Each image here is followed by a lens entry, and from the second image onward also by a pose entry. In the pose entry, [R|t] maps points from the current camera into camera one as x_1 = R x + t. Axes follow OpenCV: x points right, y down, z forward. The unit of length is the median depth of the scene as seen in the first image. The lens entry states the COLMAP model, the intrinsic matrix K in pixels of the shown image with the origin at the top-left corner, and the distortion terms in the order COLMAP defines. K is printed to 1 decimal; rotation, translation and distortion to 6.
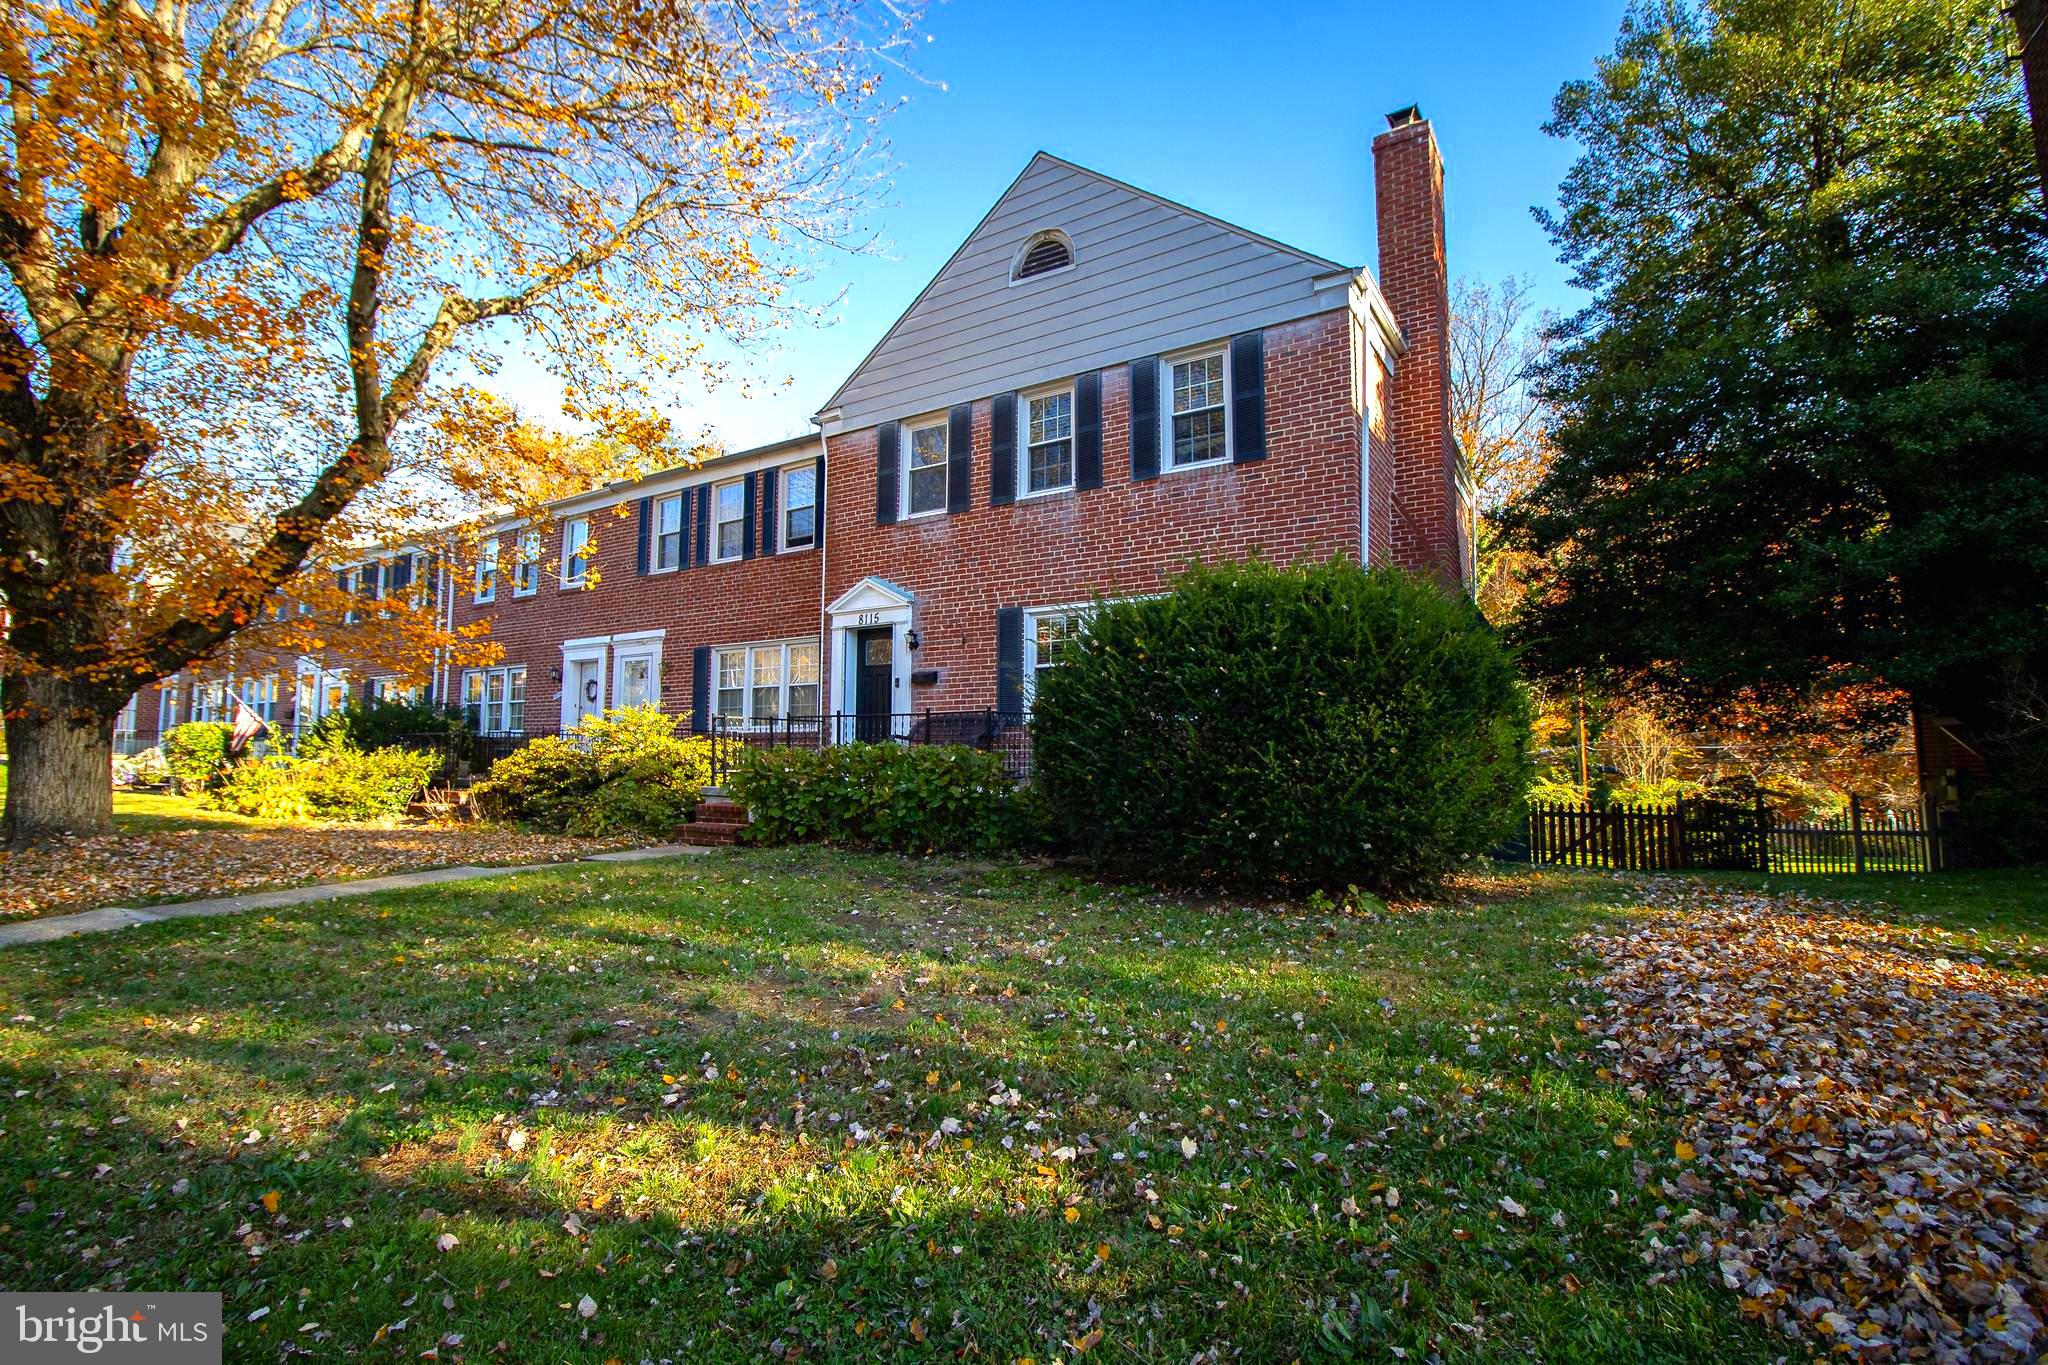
lens RADIAL K [[946.4, 0, 1026.5], [0, 946.4, 680.9], [0, 0, 1]] dist [-0.005825, -0.006103]
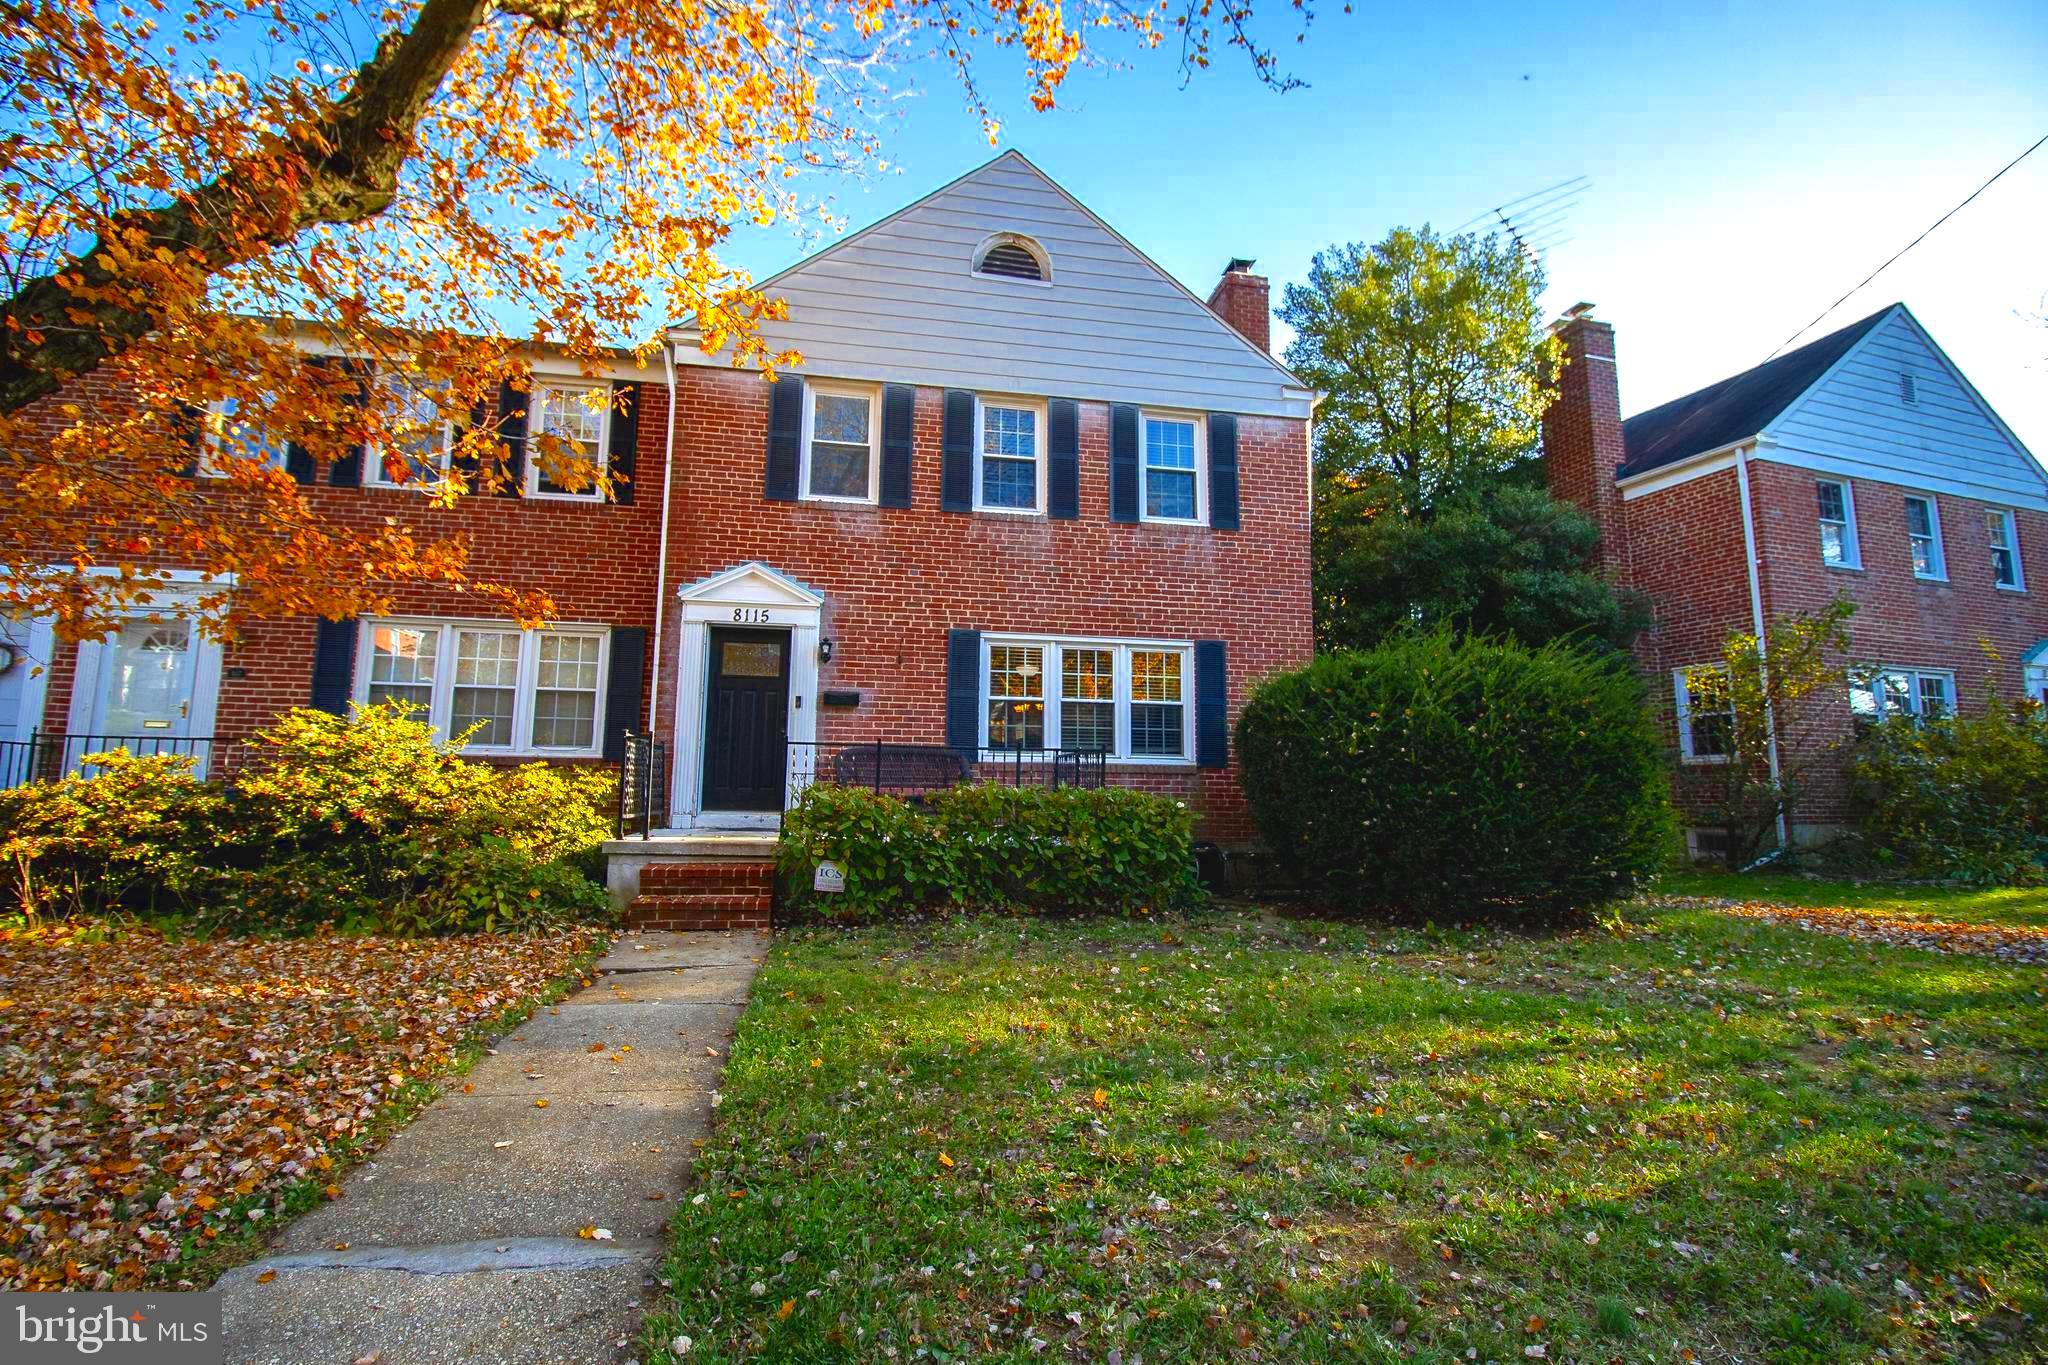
lens RADIAL K [[946.4, 0, 1024.9], [0, 946.4, 688.7], [0, 0, 1]] dist [-0.005825, -0.006103]
pose [[0.740358, 0.105646, 0.663859, -0.532198], [-0.068406, 0.994287, -0.081941, 0.043281], [-0.668723, 0.015254, 0.743355, 0.301793]]
